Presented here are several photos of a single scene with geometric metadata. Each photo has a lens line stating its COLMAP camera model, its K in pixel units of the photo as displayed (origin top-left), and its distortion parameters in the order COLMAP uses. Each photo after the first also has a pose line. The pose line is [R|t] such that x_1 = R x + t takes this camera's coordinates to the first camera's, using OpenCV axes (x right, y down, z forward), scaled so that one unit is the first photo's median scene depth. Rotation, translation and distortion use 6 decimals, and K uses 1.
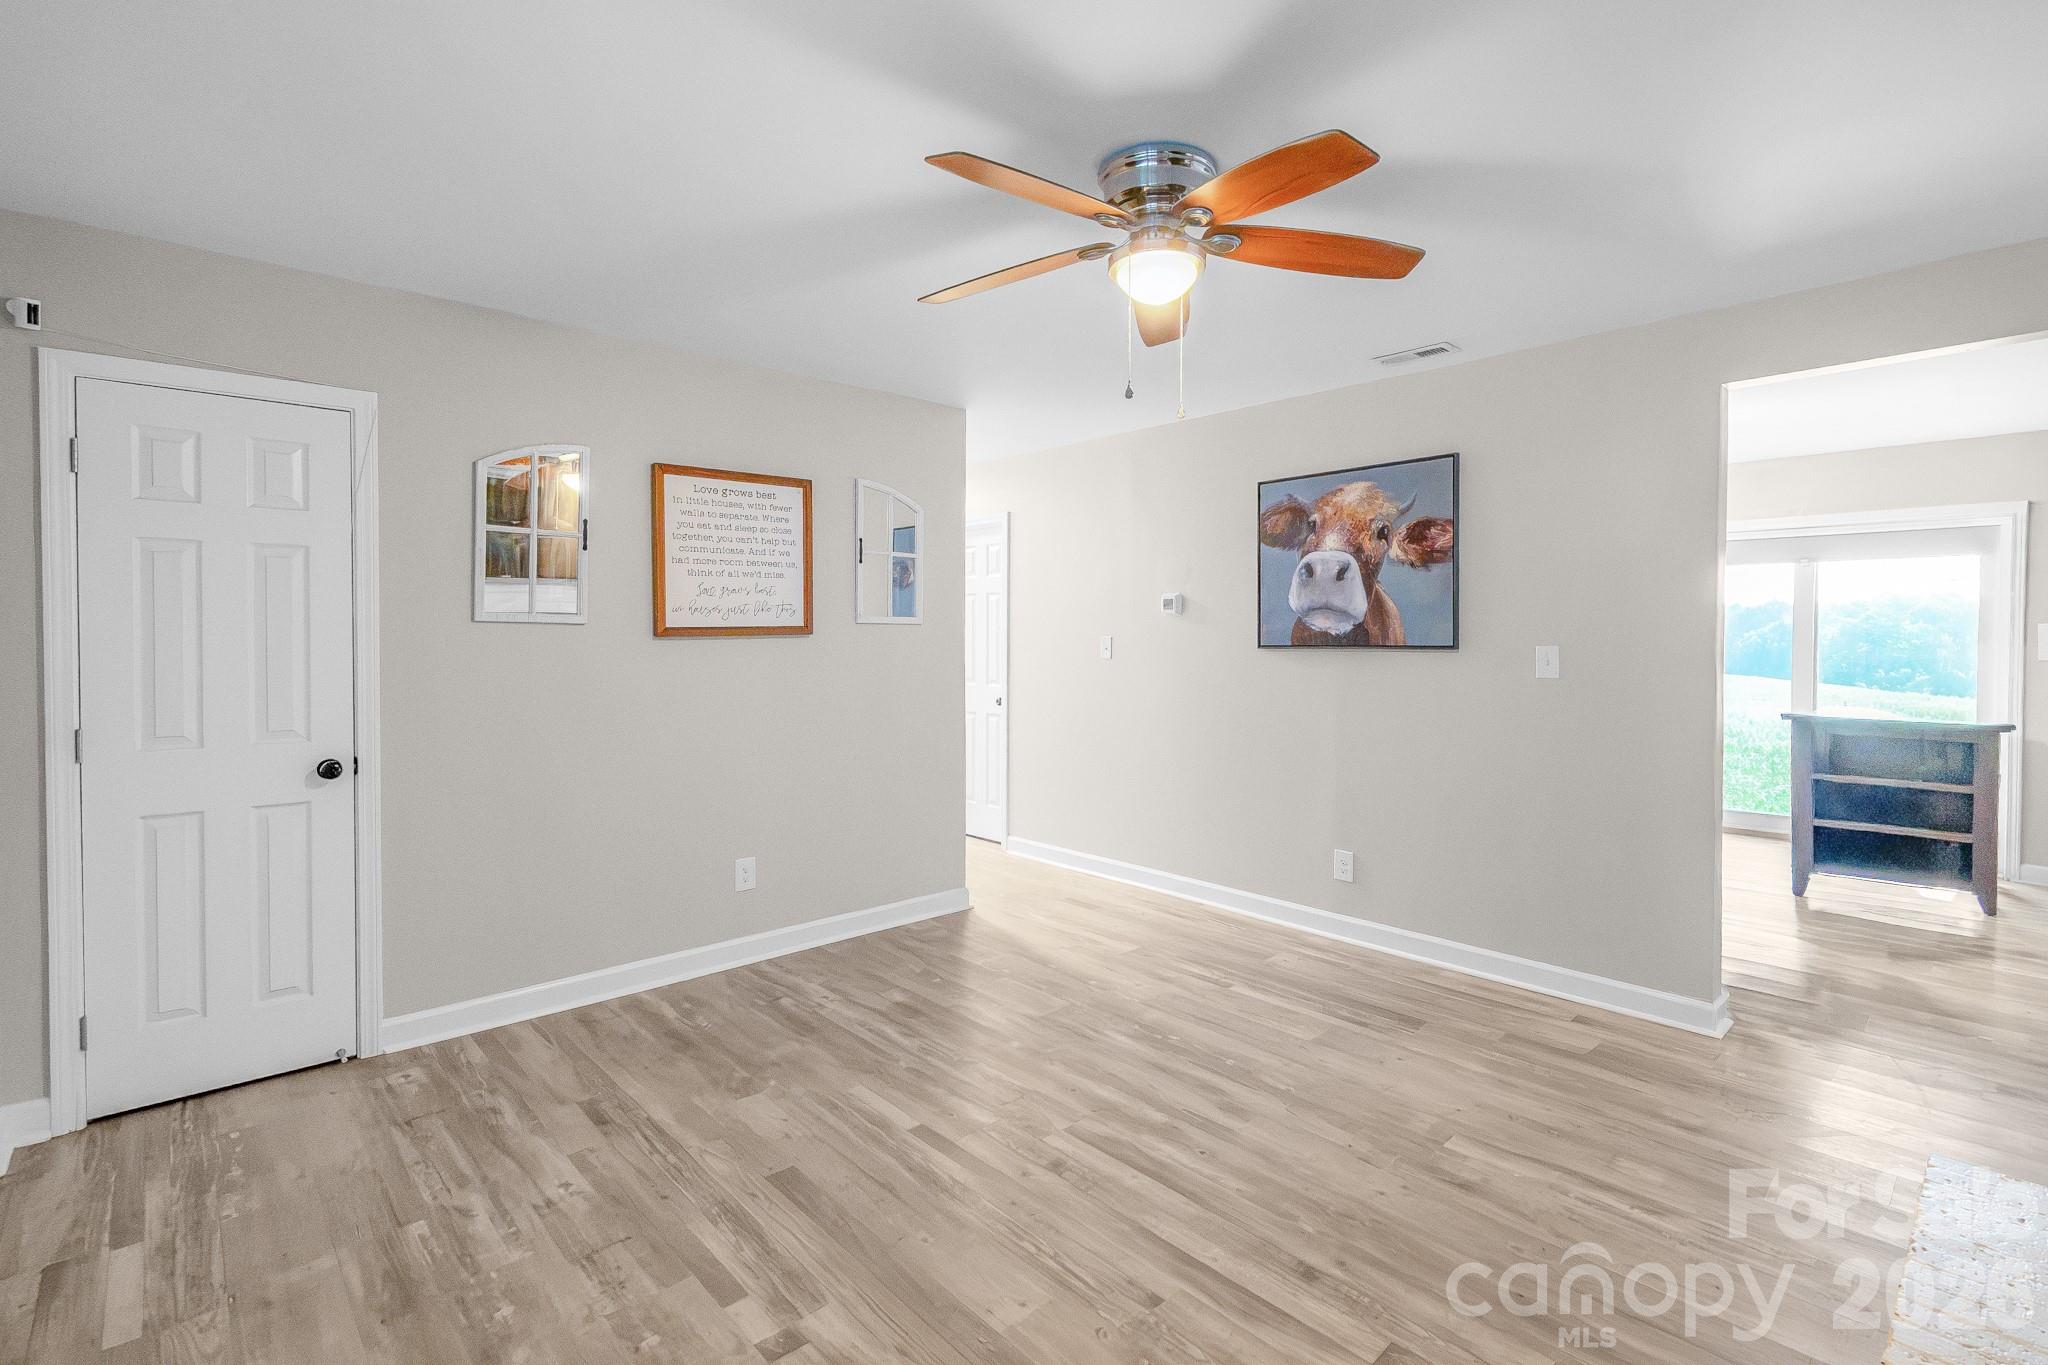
lens RADIAL K [[937.4, 0, 1055.7], [0, 937.4, 647.9], [0, 0, 1]] dist [0.007267, -0.001251]
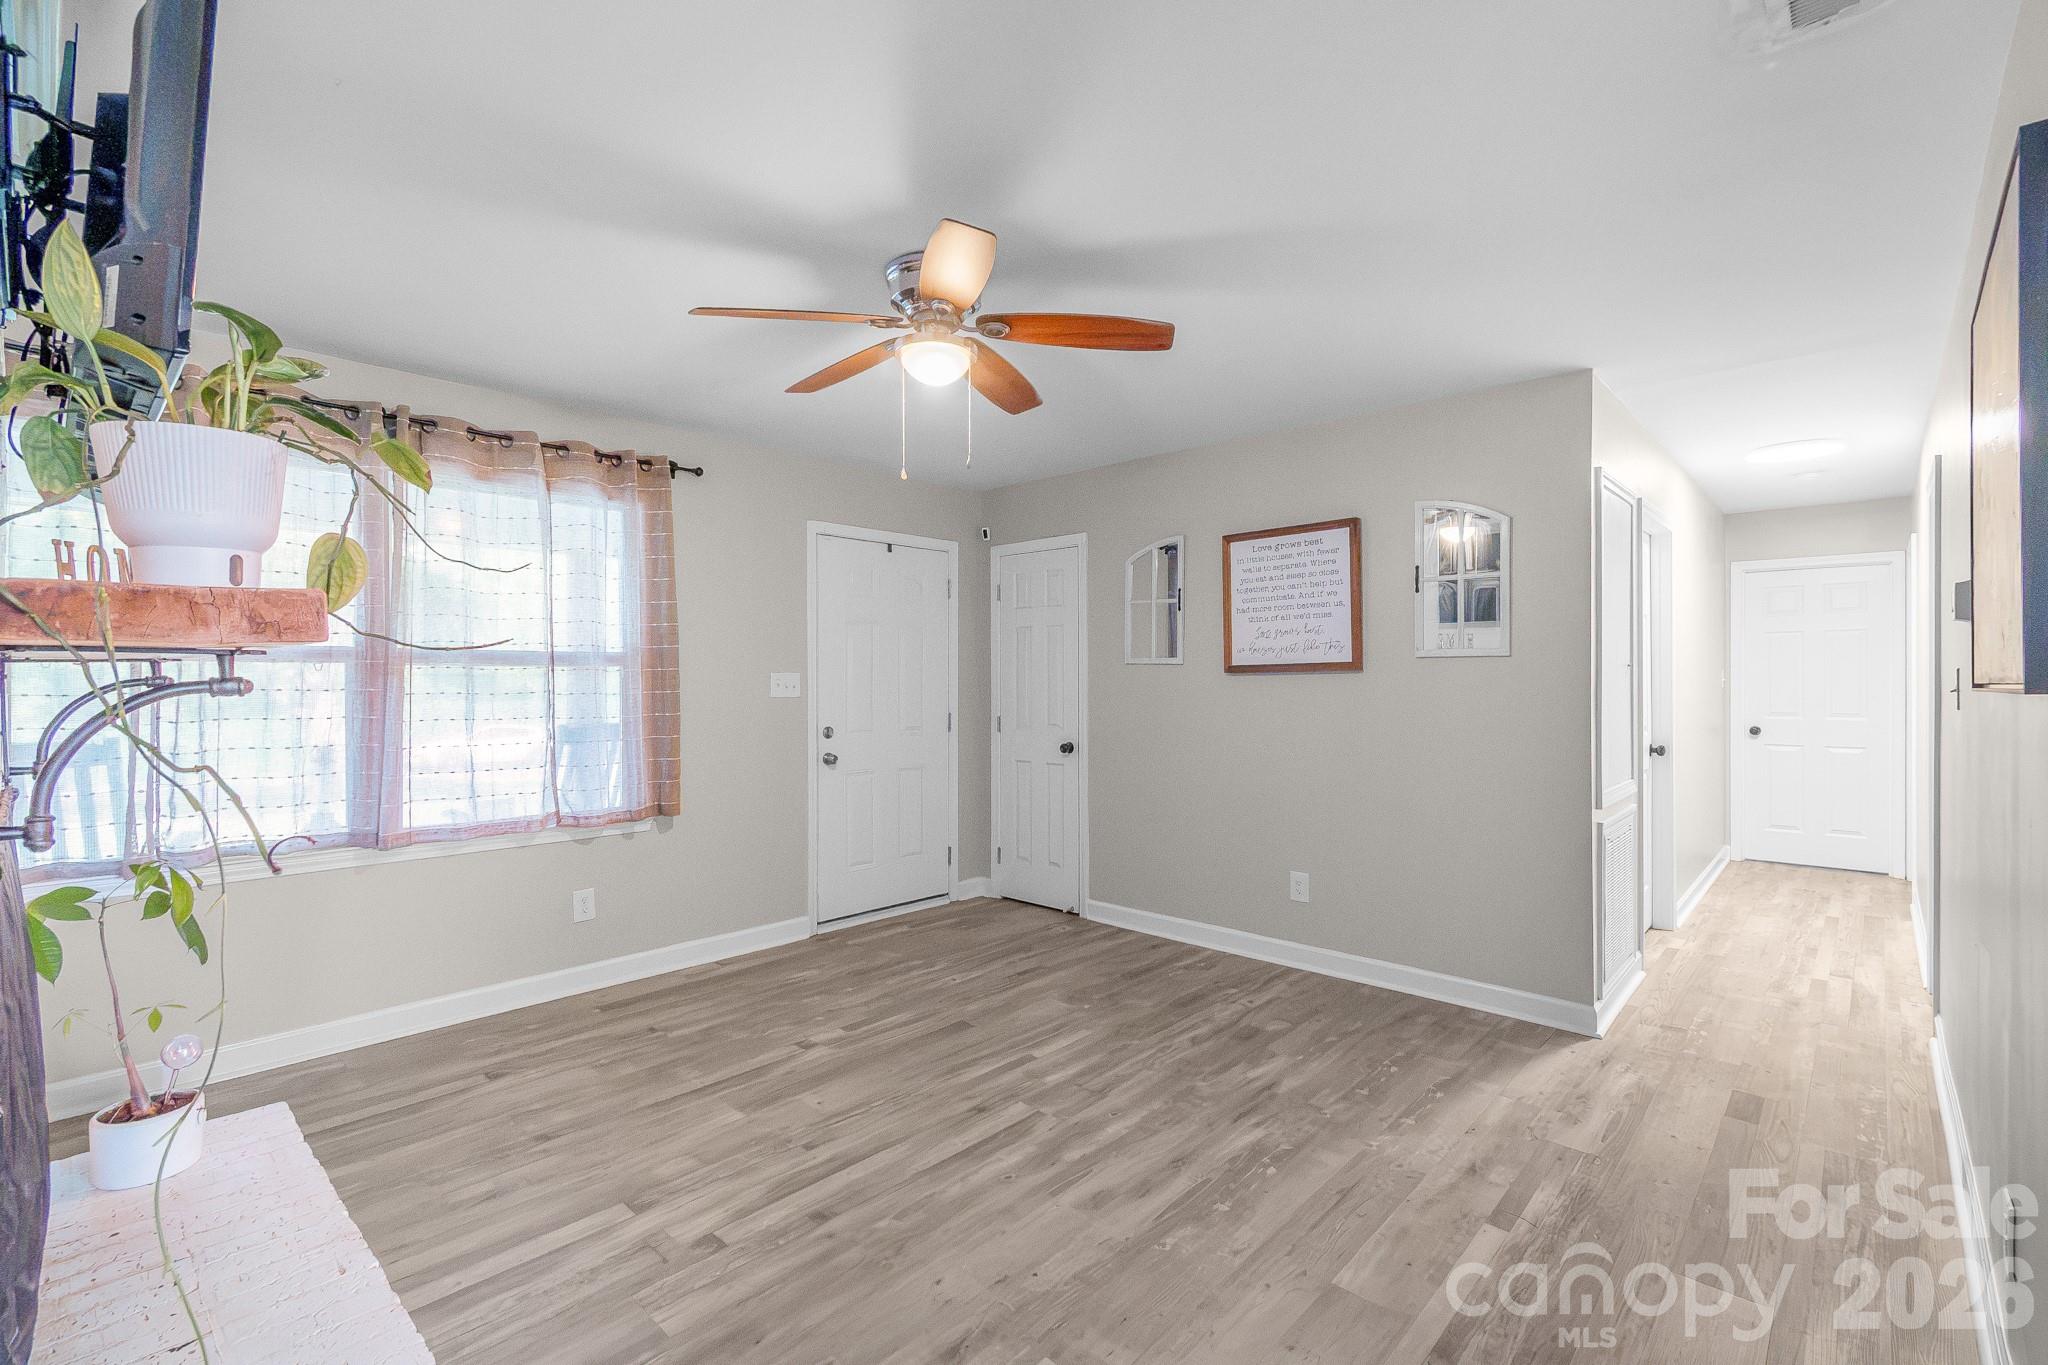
lens RADIAL K [[937.4, 0, 1037.7], [0, 937.4, 683.3], [0, 0, 1]] dist [0.007267, -0.001251]
pose [[0.063742, 0.006670, -0.997944, 0.895799], [-0.009179, 0.999939, 0.006097, -0.004061], [0.997924, 0.008772, 0.063799, 0.735054]]
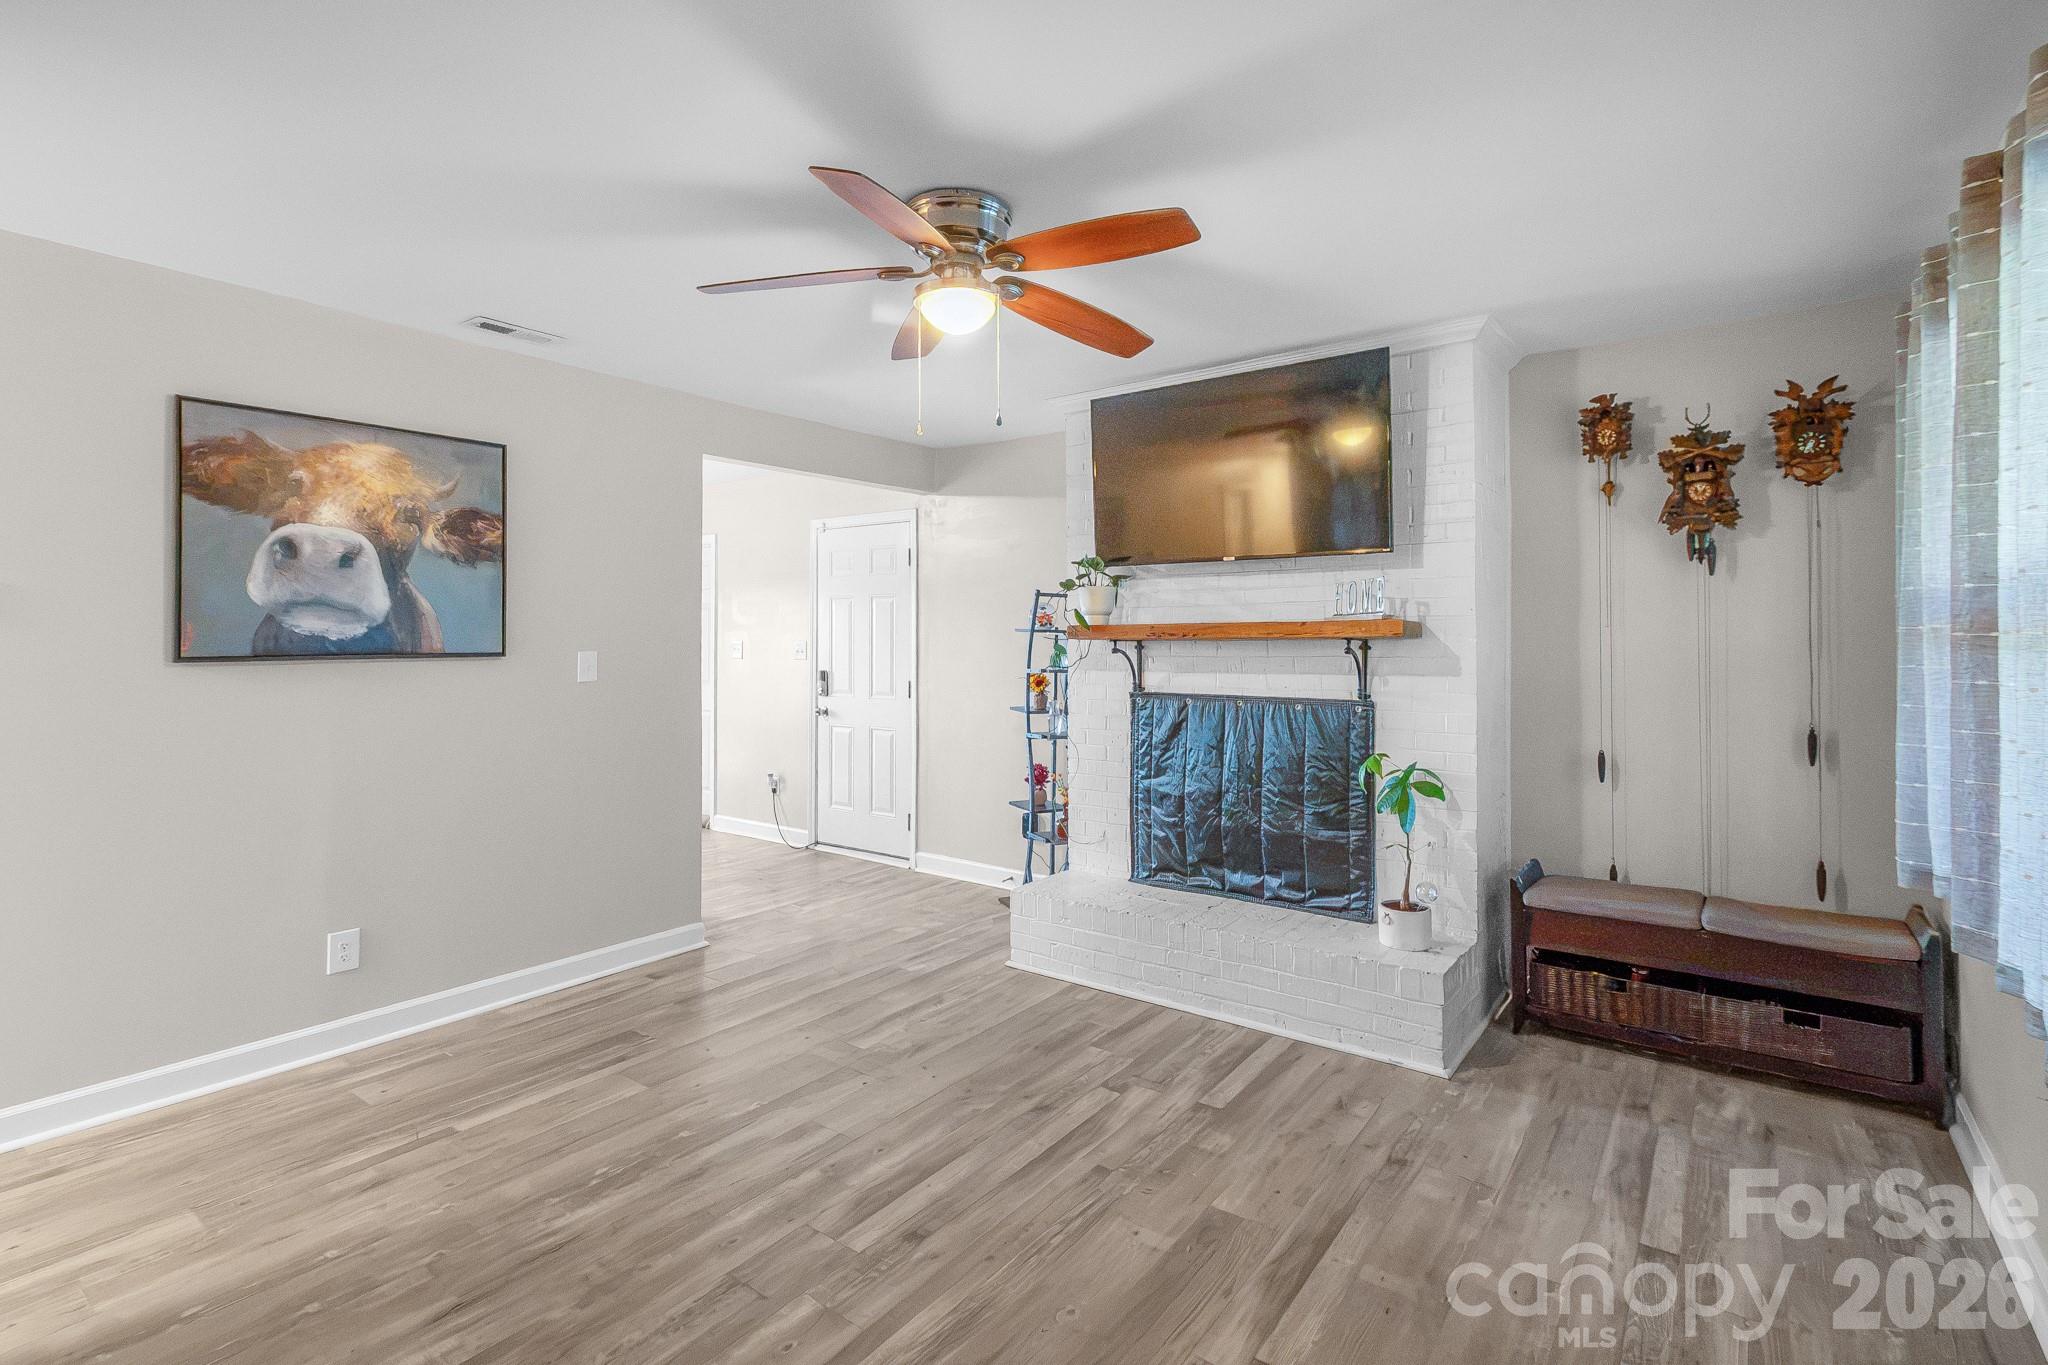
lens RADIAL K [[937.4, 0, 1012.6], [0, 937.4, 630.6], [0, 0, 1]] dist [0.007267, -0.001251]
pose [[-0.147139, 0.009574, 0.989069, -0.672002], [0.010581, 0.999911, -0.008105, -0.013436], [-0.989059, 0.009273, -0.147228, 0.766553]]
